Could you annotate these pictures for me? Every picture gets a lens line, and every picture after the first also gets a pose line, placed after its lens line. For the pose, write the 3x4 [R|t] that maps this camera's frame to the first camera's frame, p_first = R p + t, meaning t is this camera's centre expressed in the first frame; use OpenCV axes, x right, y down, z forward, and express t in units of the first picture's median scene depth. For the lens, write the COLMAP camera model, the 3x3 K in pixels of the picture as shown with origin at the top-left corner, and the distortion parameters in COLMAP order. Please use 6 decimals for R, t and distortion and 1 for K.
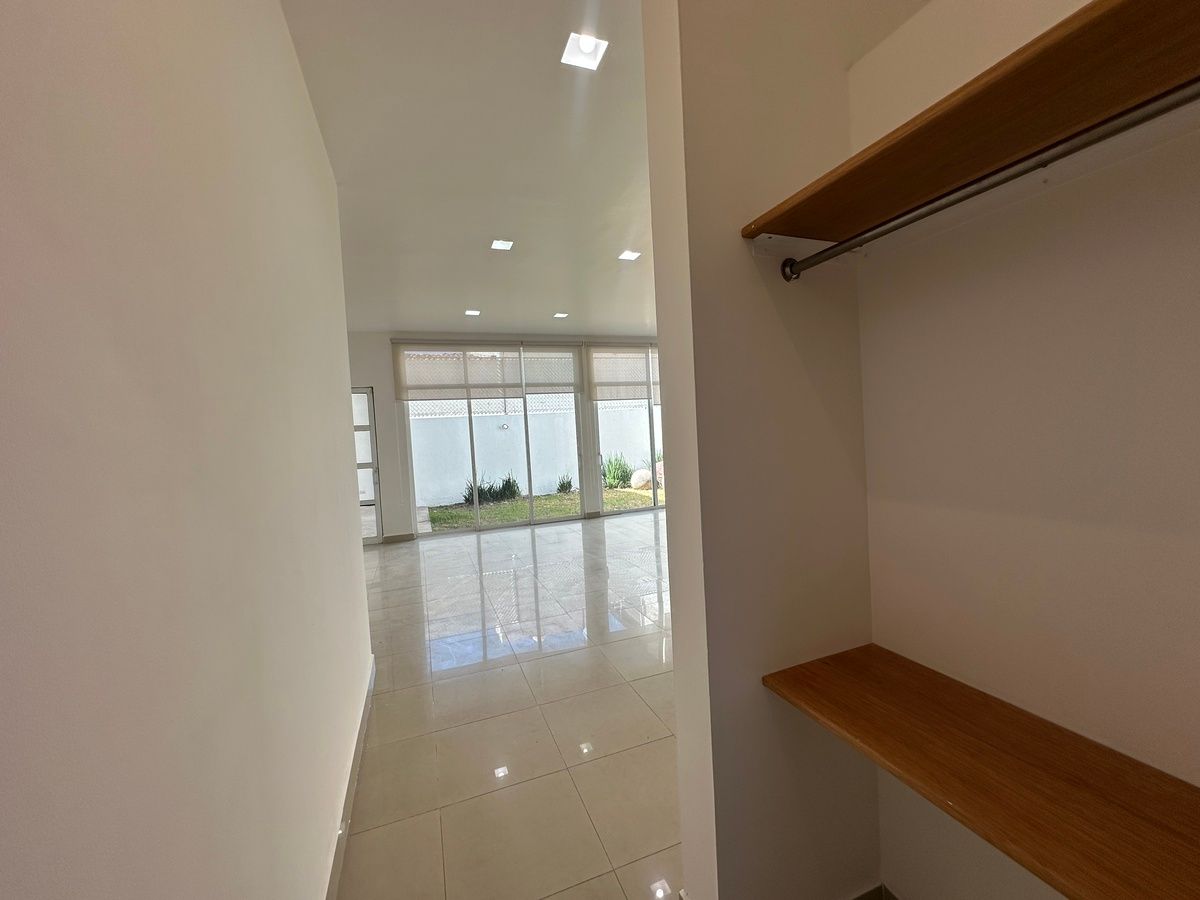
lens RADIAL K [[456.9, 0, 583.7], [0, 456.9, 453.6], [0, 0, 1]] dist [-0.022751, -0.000010]
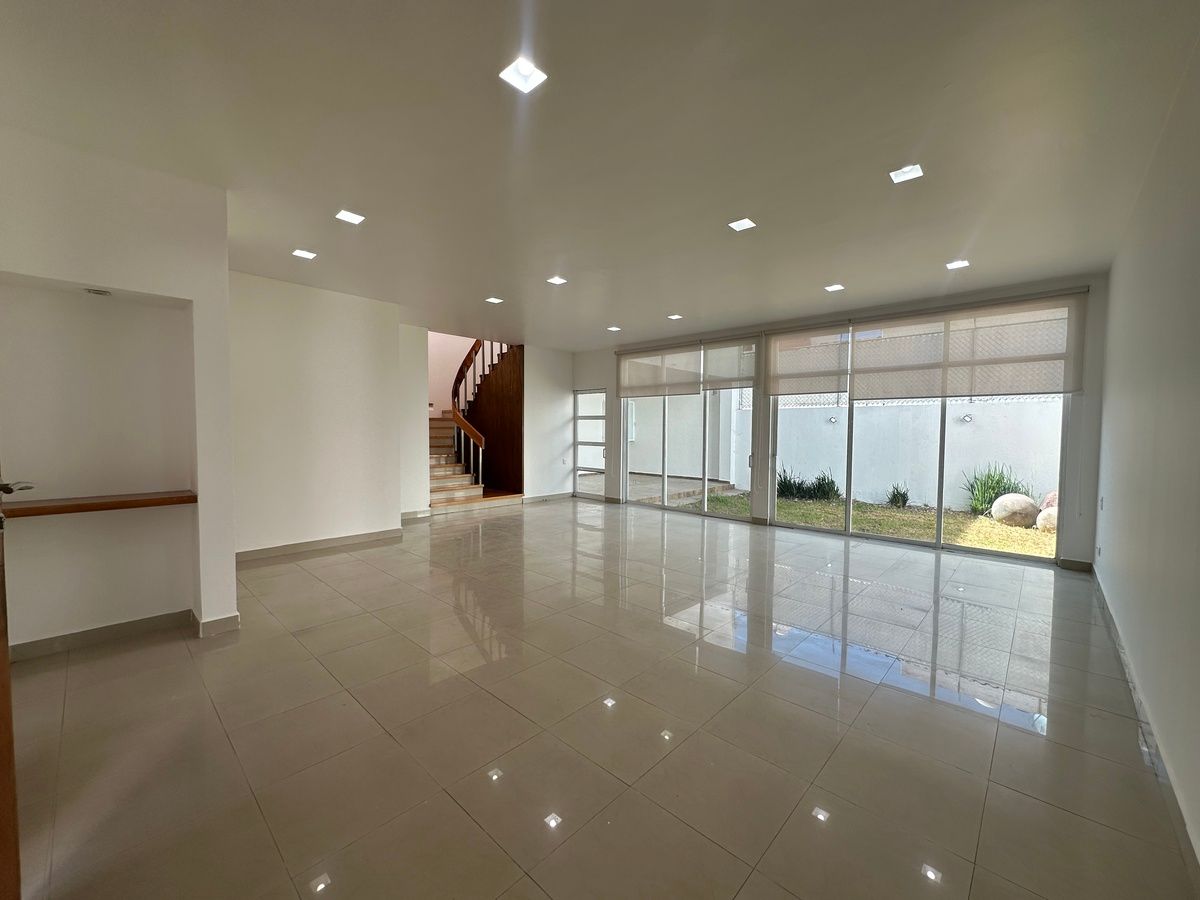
lens RADIAL K [[479.6, 0, 600.0], [0, 479.6, 450.0], [0, 0, 1]] dist [-0.000036, 0.000026]
pose [[0.452501, 0.095591, -0.886625, 0.941629], [-0.069457, 0.994996, 0.071827, -0.070072], [0.889055, 0.029081, 0.456876, 0.357758]]
